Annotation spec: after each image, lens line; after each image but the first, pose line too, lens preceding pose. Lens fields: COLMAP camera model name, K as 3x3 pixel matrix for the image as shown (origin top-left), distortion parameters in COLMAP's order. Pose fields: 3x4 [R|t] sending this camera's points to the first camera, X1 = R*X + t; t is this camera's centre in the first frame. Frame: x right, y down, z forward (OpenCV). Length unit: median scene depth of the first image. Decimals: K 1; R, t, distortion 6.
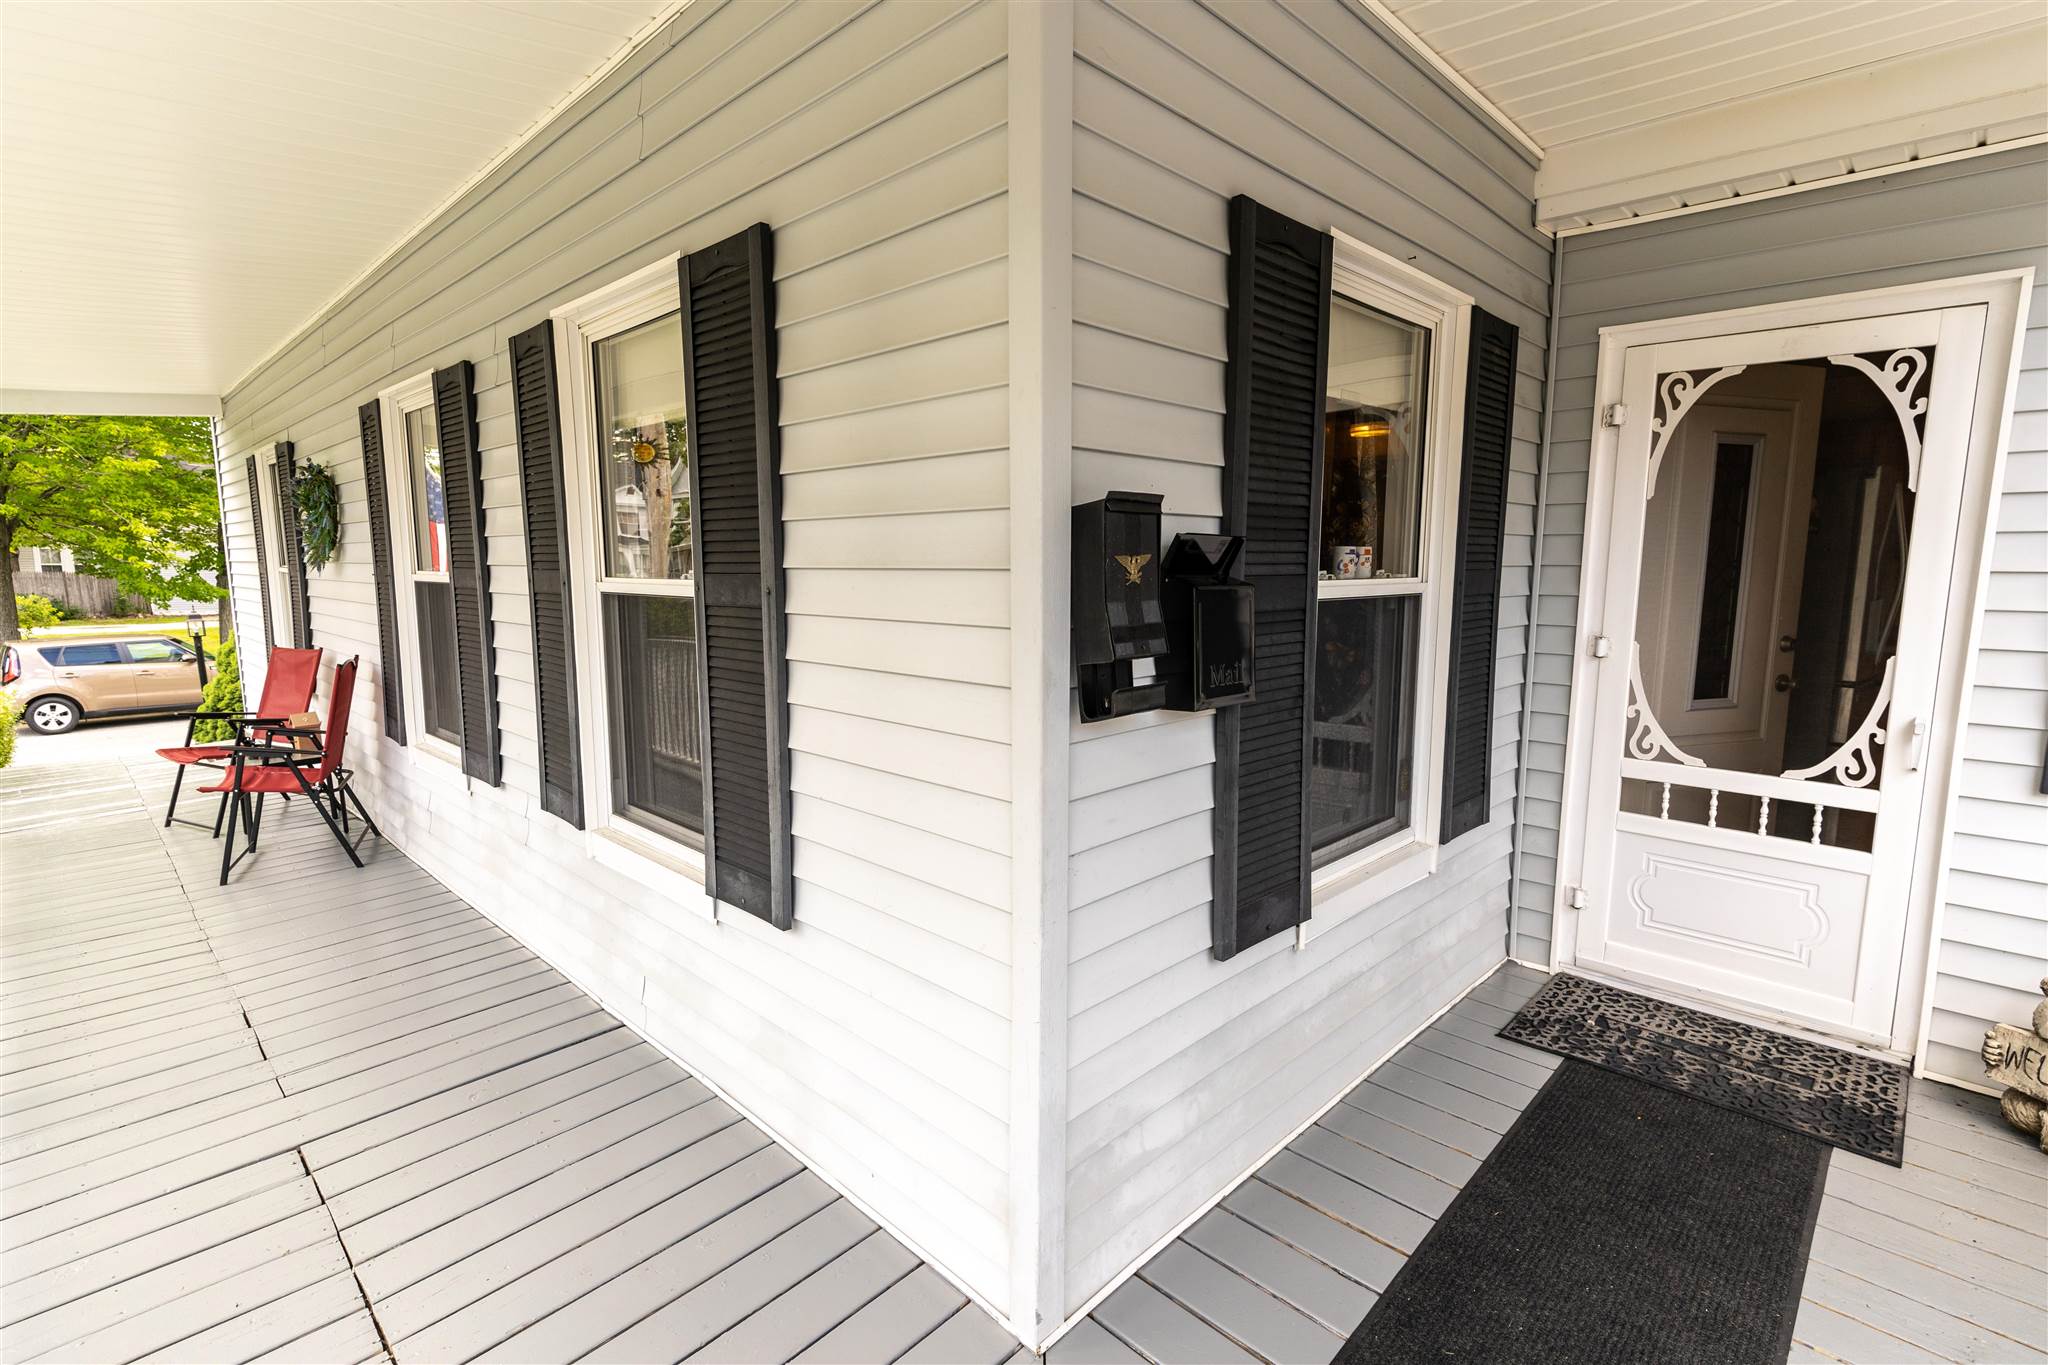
lens RADIAL K [[972.2, 0, 1024.0], [0, 972.2, 687.8], [0, 0, 1]] dist [0.003270, 0.000205]
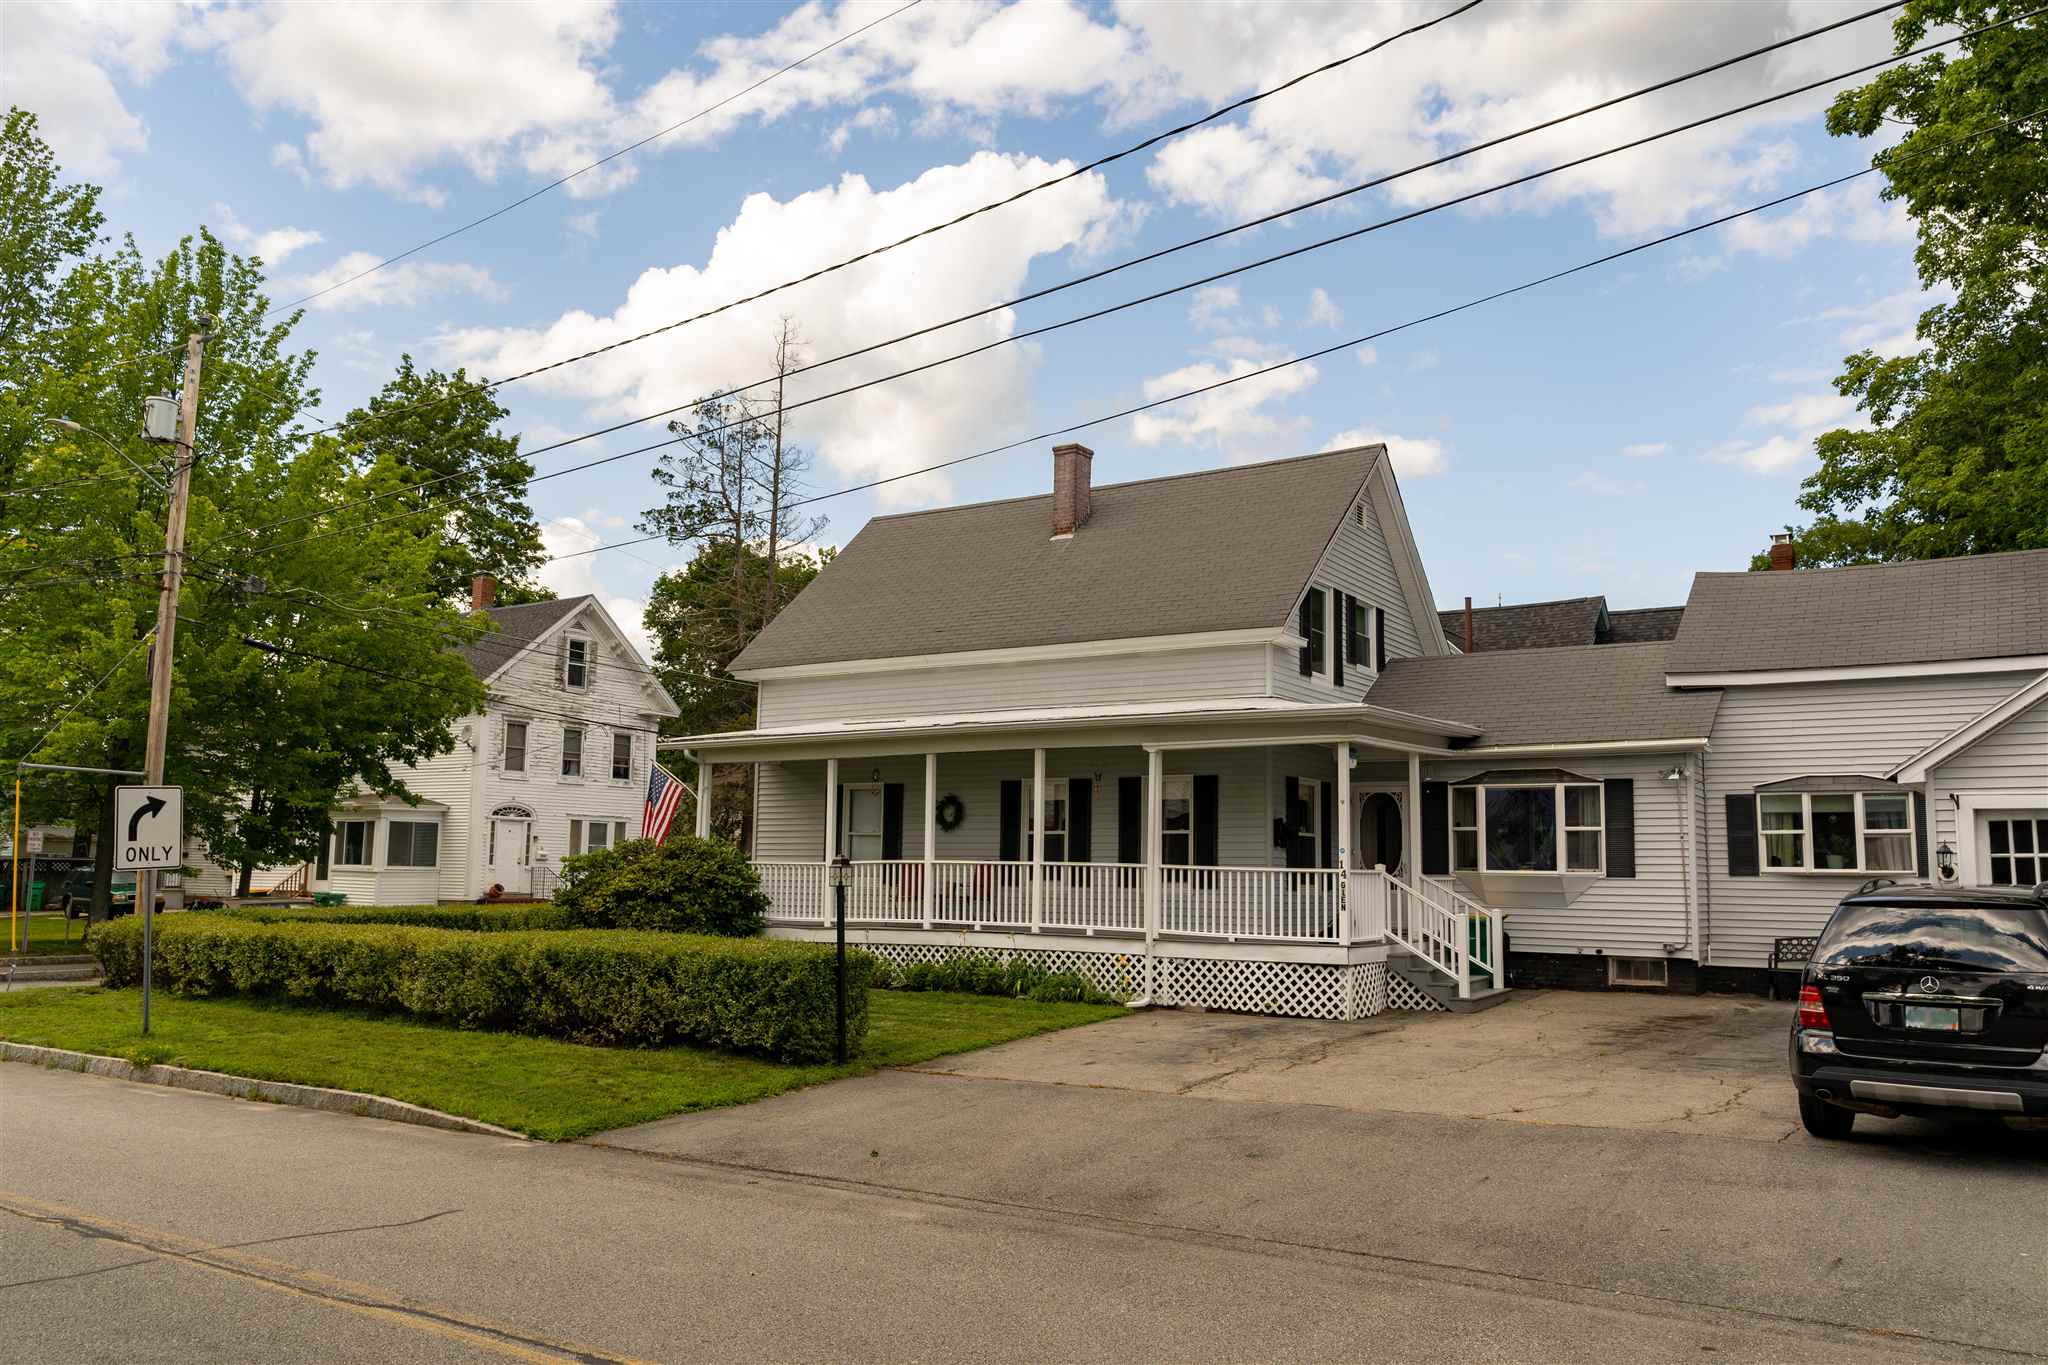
lens RADIAL K [[1591.2, 0, 1024.0], [0, 1591.2, 682.5], [0, 0, 1]] dist [-0.017814, 0.001775]
pose [[0.973650, 0.042201, 0.224110, -2.706649], [0.017274, 0.966258, -0.256996, 1.125862], [-0.227394, 0.254095, 0.940068, -6.094059]]
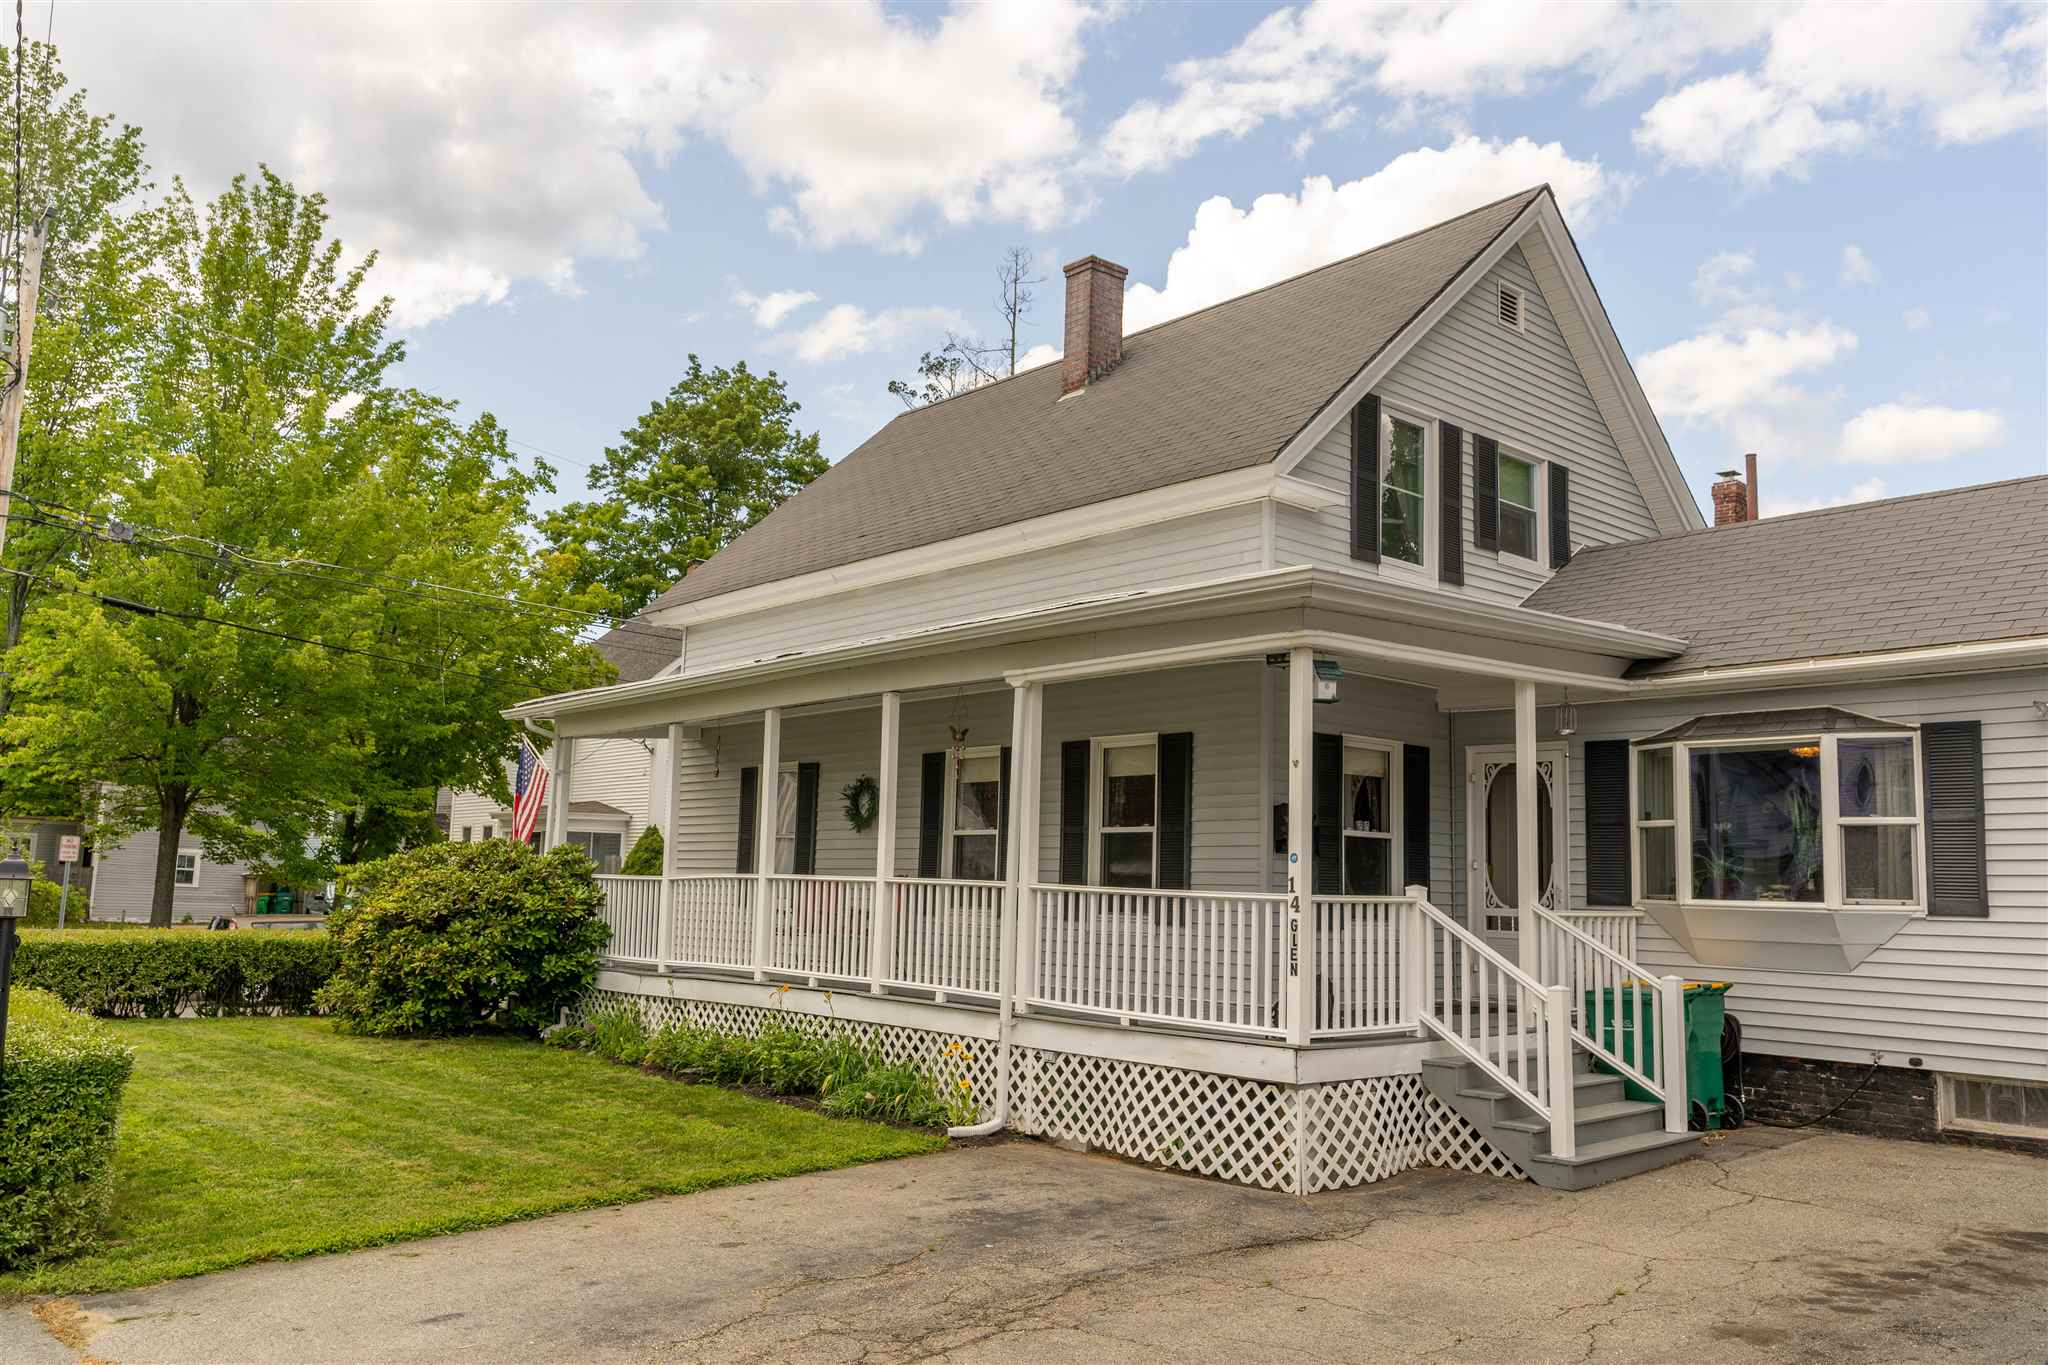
lens RADIAL K [[1591.2, 0, 1024.0], [0, 1591.2, 682.5], [0, 0, 1]] dist [-0.017814, 0.001775]
pose [[0.996938, 0.014216, -0.076888, -0.307408], [-0.033970, 0.964430, -0.262146, 0.686539], [0.070426, 0.263955, 0.961960, -3.522860]]
